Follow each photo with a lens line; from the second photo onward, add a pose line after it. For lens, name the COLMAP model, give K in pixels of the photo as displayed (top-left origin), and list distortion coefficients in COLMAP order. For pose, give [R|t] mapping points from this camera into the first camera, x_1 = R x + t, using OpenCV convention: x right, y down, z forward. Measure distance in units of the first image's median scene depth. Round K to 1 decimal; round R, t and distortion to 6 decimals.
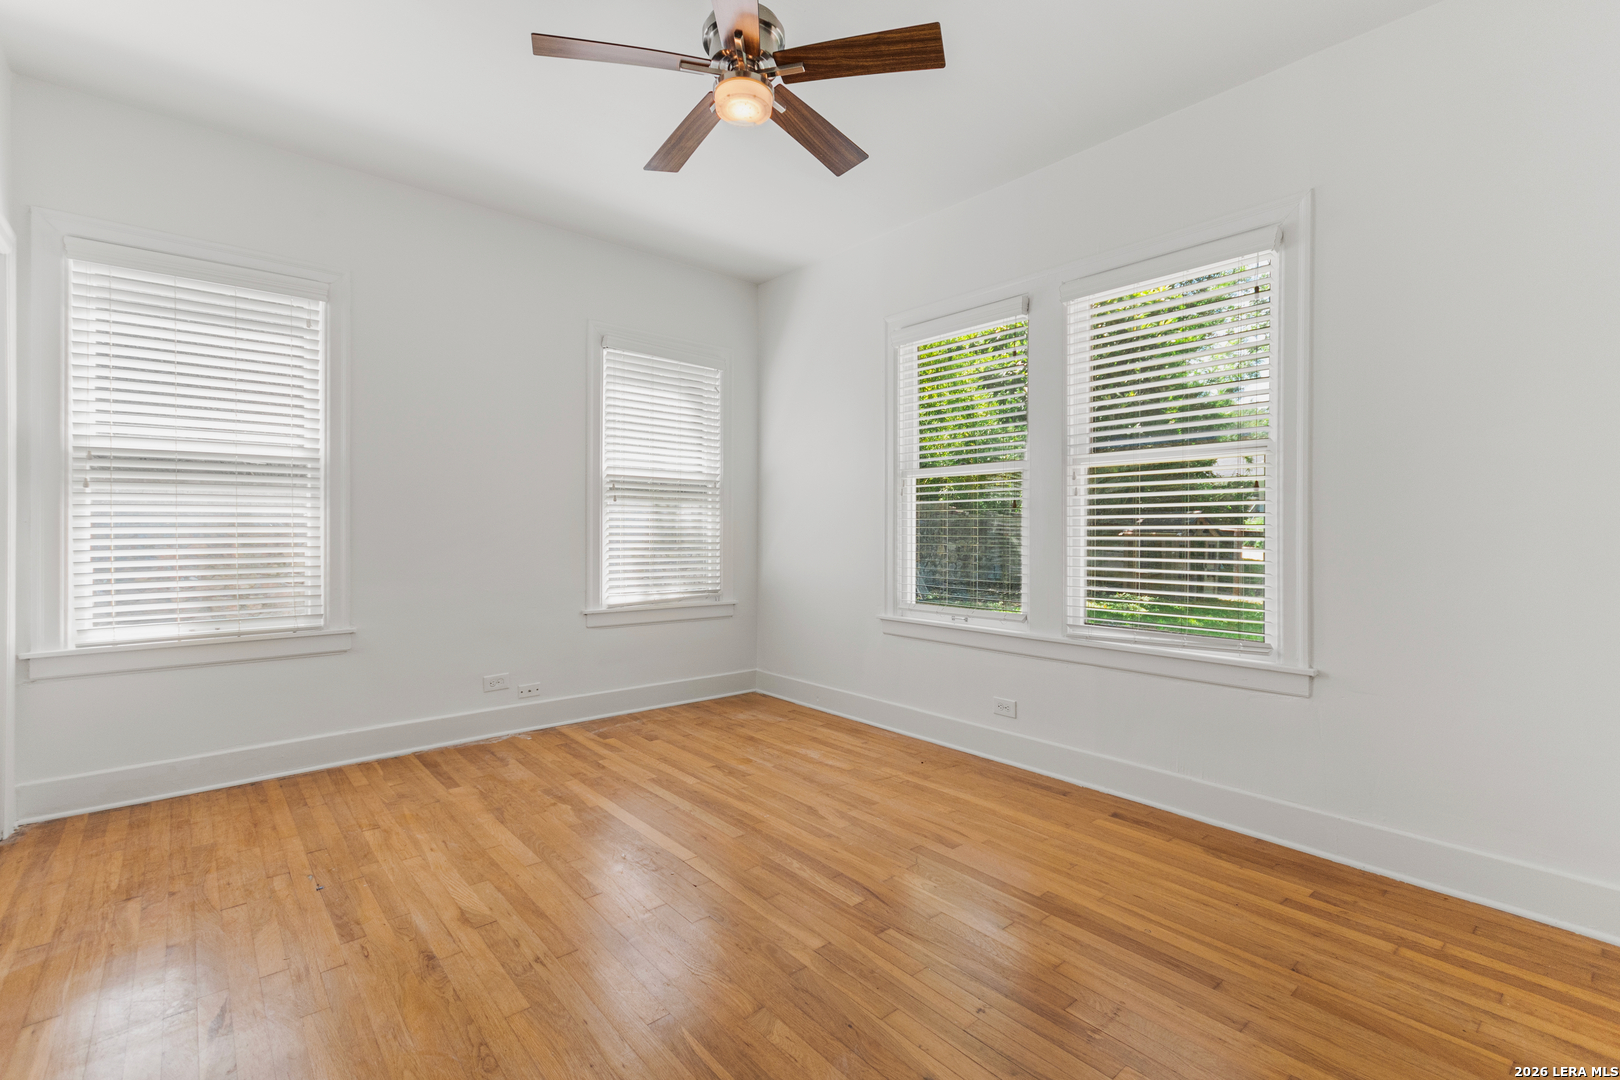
lens RADIAL K [[720.9, 0, 813.9], [0, 720.9, 536.5], [0, 0, 1]] dist [0.007828, 0.000936]
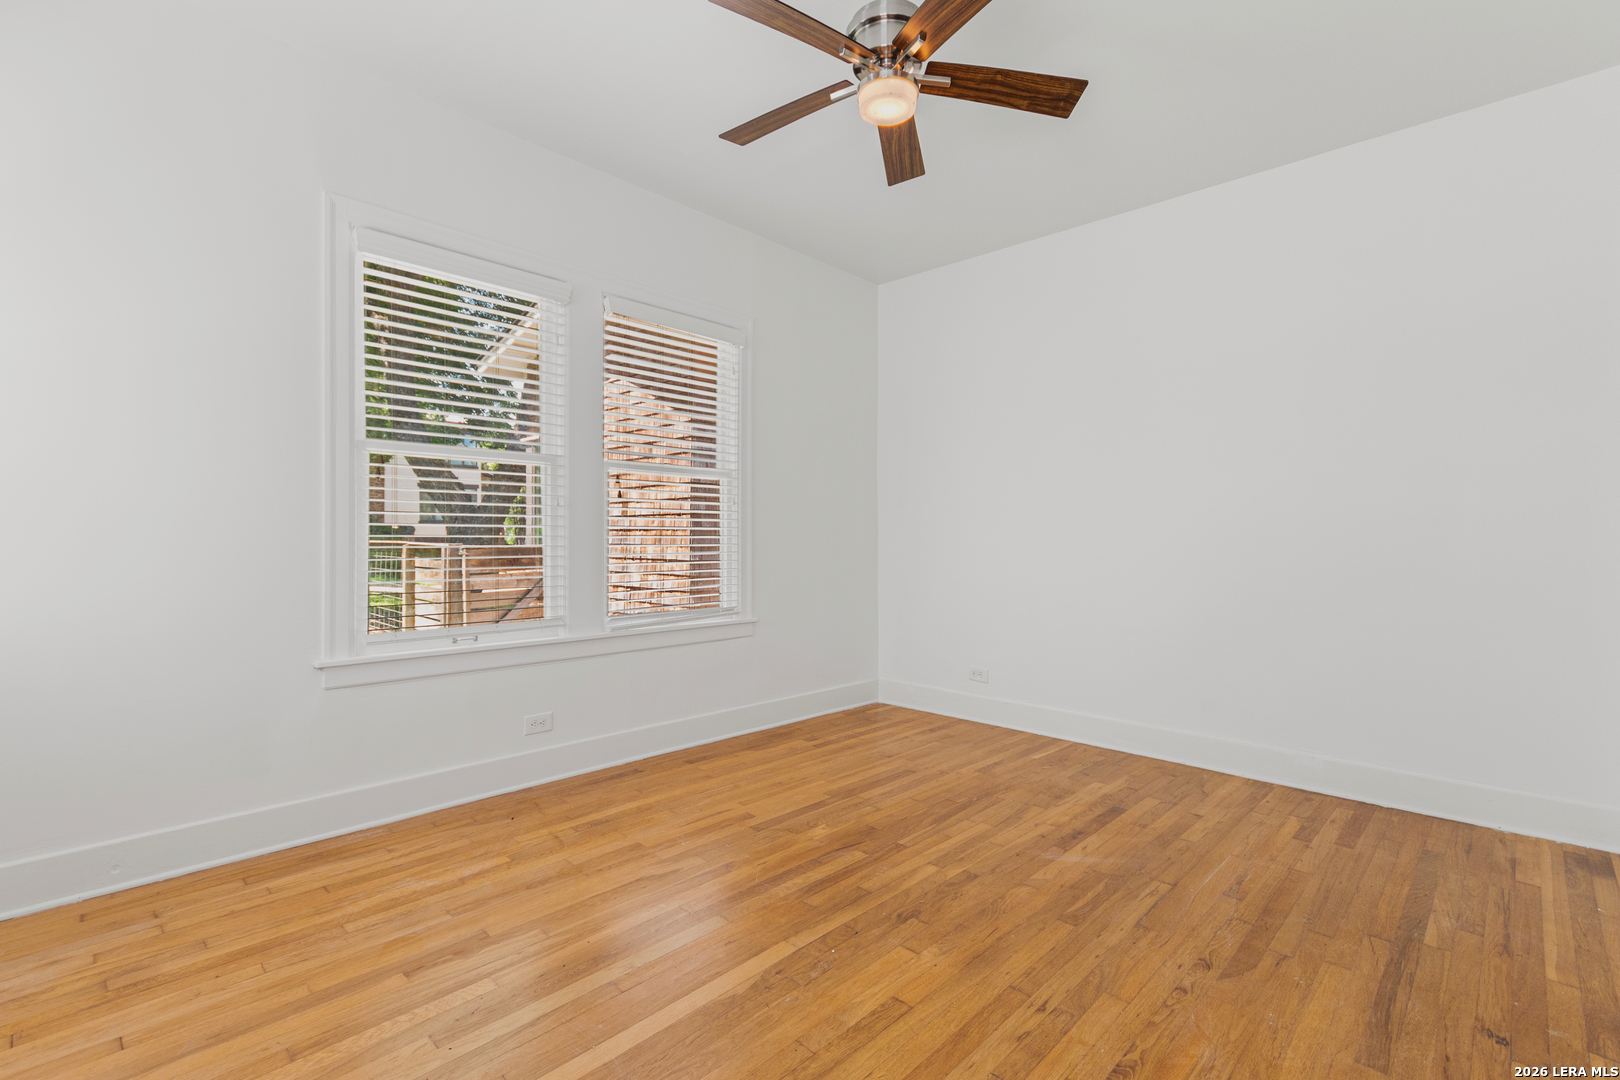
lens RADIAL K [[720.9, 0, 817.1], [0, 720.9, 538.0], [0, 0, 1]] dist [0.007828, 0.000936]
pose [[-0.090208, -0.006678, 0.995901, -0.759930], [-0.001702, 0.999977, 0.006551, -0.004186], [-0.995921, -0.001104, -0.090217, 0.826888]]
